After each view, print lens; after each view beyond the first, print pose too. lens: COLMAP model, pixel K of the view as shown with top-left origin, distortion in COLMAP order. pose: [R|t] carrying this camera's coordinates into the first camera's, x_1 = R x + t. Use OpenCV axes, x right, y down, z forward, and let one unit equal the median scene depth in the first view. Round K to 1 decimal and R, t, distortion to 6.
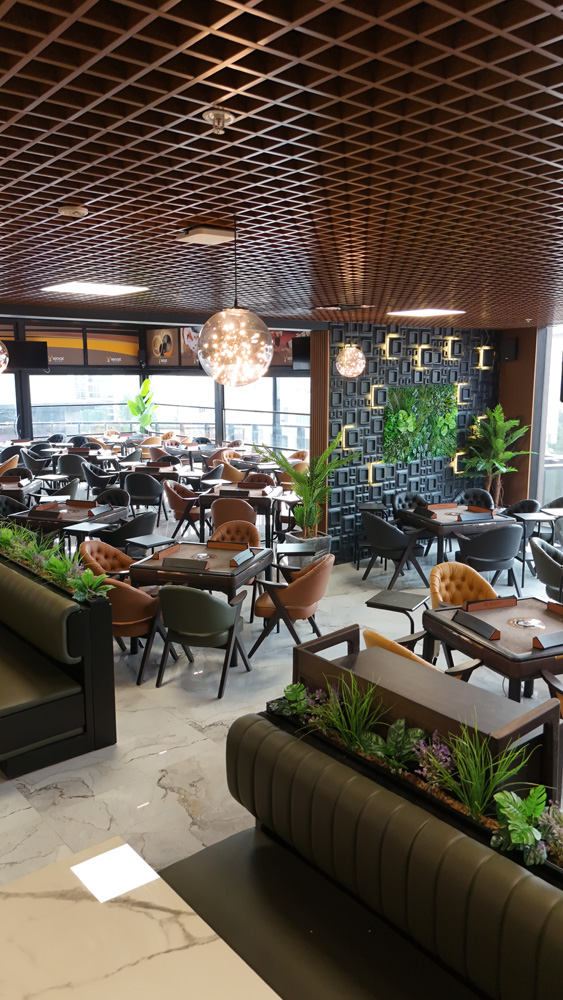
lens RADIAL K [[731.9, 0, 278.8], [0, 731.9, 498.7], [0, 0, 1]] dist [0.141232, -0.339773]
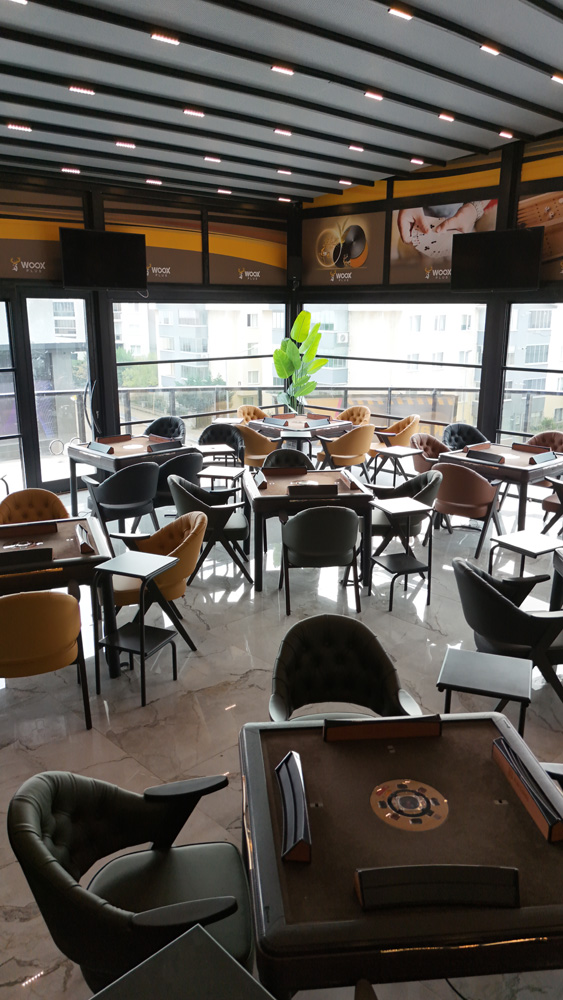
lens RADIAL K [[732.7, 0, 278.9], [0, 732.7, 498.0], [0, 0, 1]] dist [0.076677, -0.085186]
pose [[0.997432, -0.015933, 0.069829, -0.492595], [0.009986, 0.996357, 0.084693, -0.141774], [-0.070924, -0.083778, 0.993957, 0.902607]]
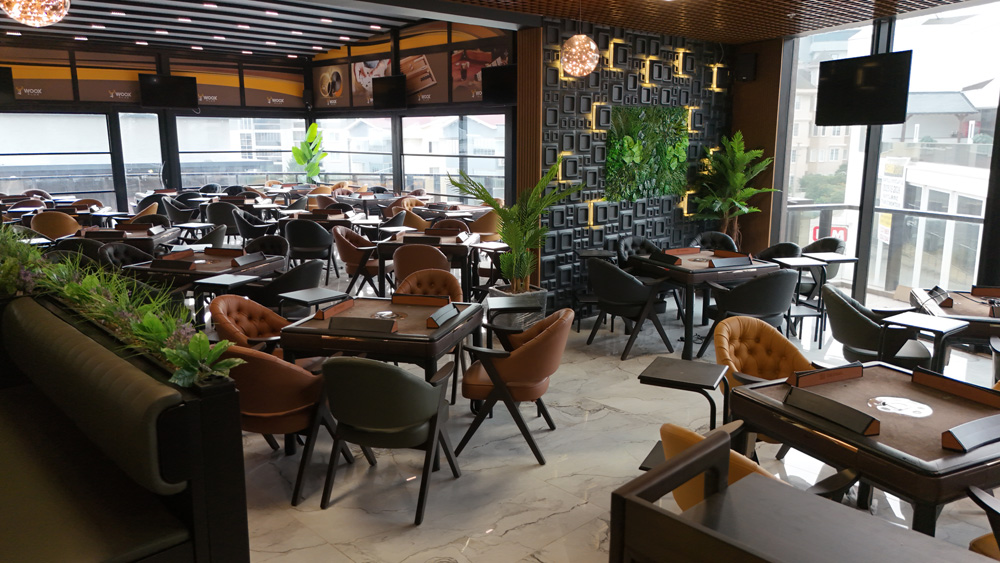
lens RADIAL K [[732.7, 0, 501.8], [0, 732.7, 278.7], [0, 0, 1]] dist [0.076677, -0.085186]
pose [[0.997848, -0.012006, 0.064459, -0.026824], [0.010862, 0.999778, 0.018062, 0.022651], [-0.064661, -0.017323, 0.997757, 0.200868]]
